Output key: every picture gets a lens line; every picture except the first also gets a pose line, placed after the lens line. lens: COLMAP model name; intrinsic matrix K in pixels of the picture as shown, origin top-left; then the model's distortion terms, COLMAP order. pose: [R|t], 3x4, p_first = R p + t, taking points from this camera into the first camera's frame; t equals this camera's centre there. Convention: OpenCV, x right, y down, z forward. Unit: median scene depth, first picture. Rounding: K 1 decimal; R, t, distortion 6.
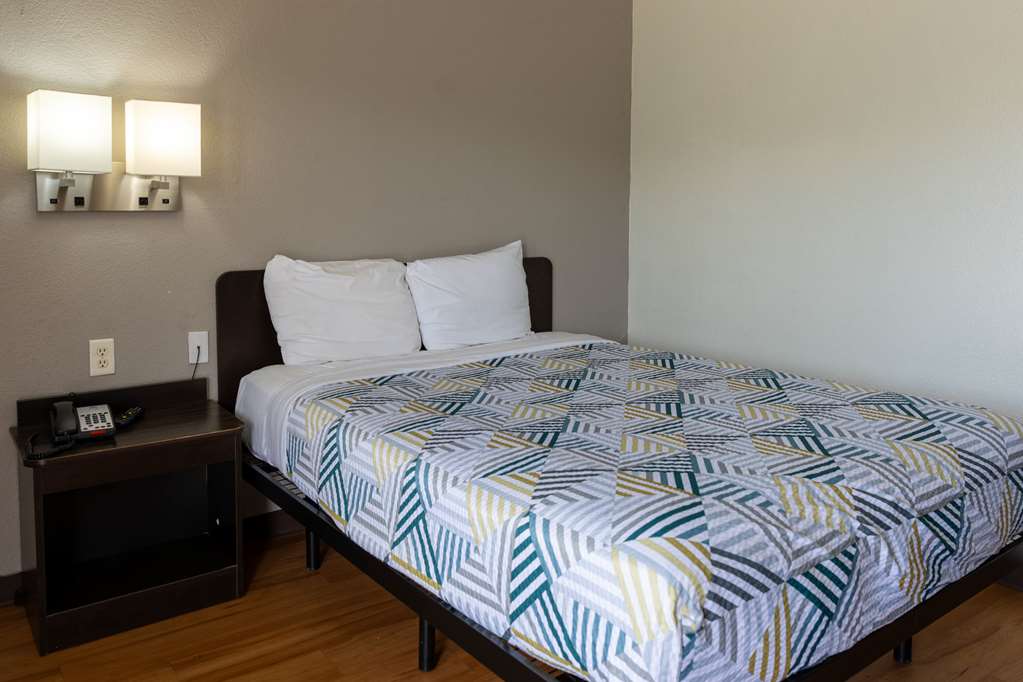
lens RADIAL K [[811.4, 0, 507.3], [0, 811.4, 316.8], [0, 0, 1]] dist [0.019306, -0.014491]
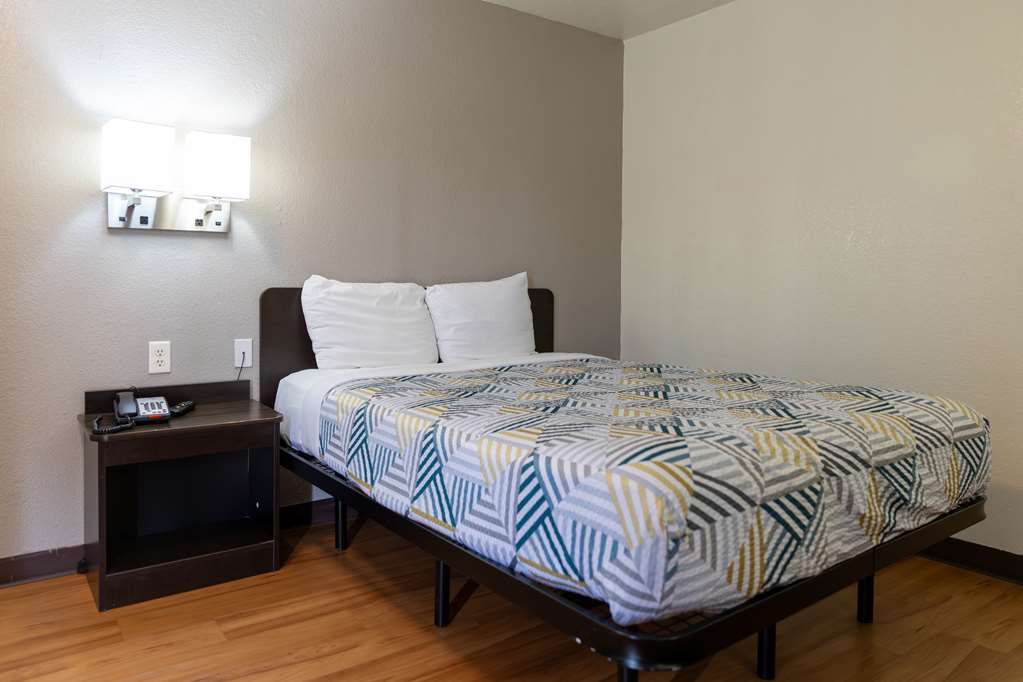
lens RADIAL K [[719.6, 0, 512.4], [0, 719.6, 344.3], [0, 0, 1]] dist [0.001420, -0.005475]
pose [[0.999991, 0.003717, -0.002243, -0.000634], [-0.003823, 0.998778, -0.049283, 0.109299], [0.002057, 0.049291, 0.998782, -0.010952]]
